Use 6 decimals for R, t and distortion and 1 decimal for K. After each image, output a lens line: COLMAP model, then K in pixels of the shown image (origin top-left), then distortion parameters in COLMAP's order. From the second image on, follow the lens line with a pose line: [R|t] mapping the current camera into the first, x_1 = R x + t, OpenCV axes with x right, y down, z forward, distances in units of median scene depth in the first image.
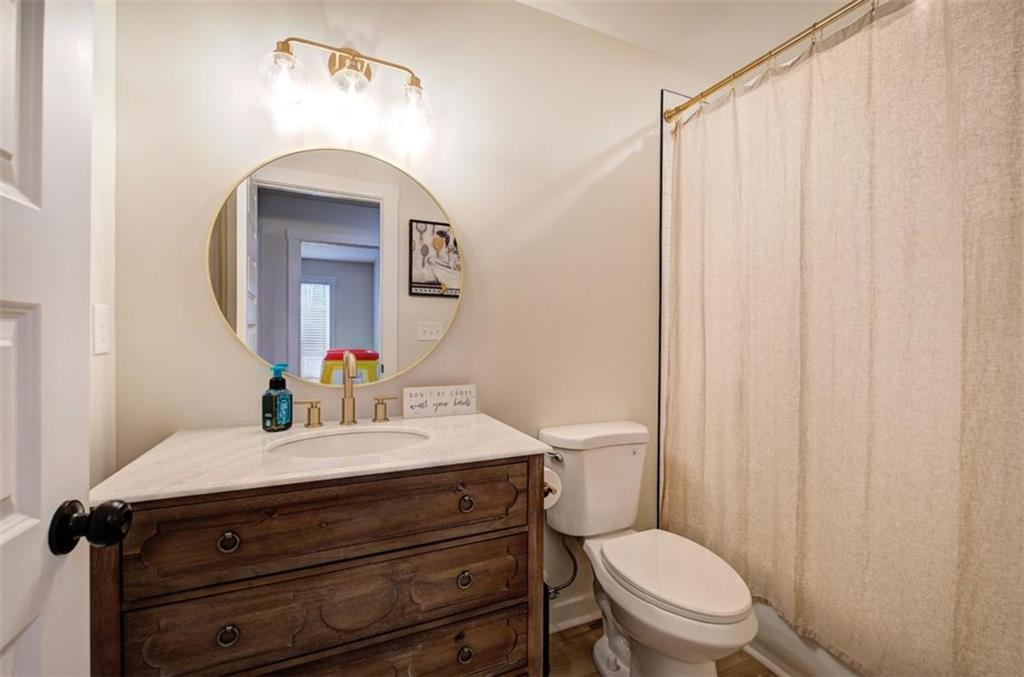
lens RADIAL K [[431.8, 0, 516.9], [0, 431.8, 338.1], [0, 0, 1]] dist [-0.000992, -0.000562]
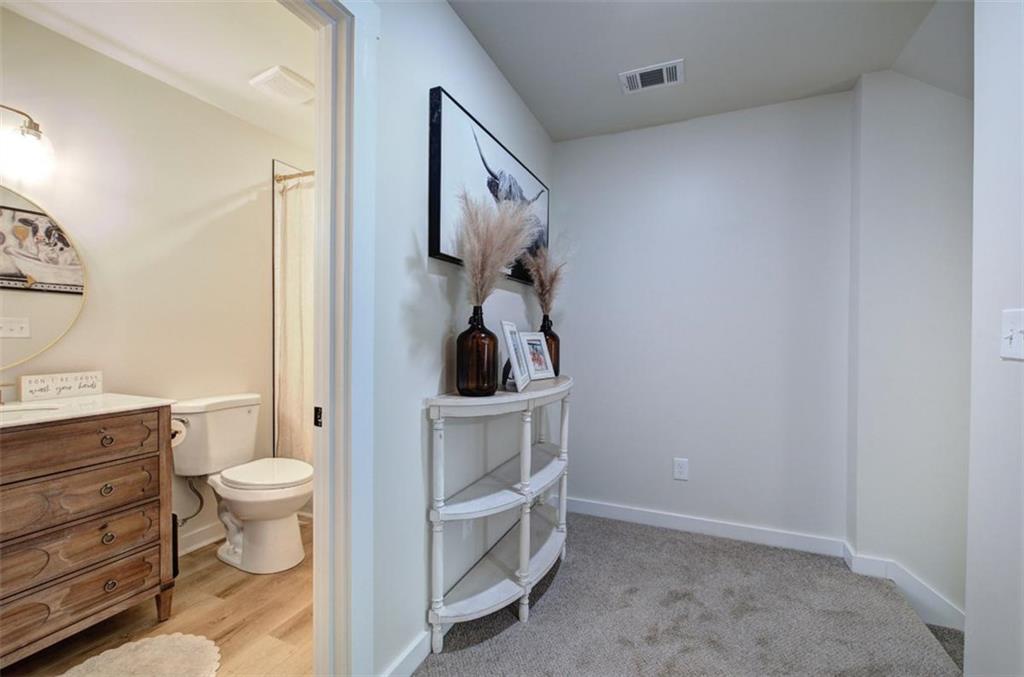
lens RADIAL K [[431.8, 0, 516.9], [0, 431.8, 338.1], [0, 0, 1]] dist [-0.000992, -0.000562]
pose [[0.737416, -0.011673, 0.675338, -0.053342], [0.005844, 0.999923, 0.010902, 0.004195], [-0.675414, -0.004093, 0.737428, -0.806509]]
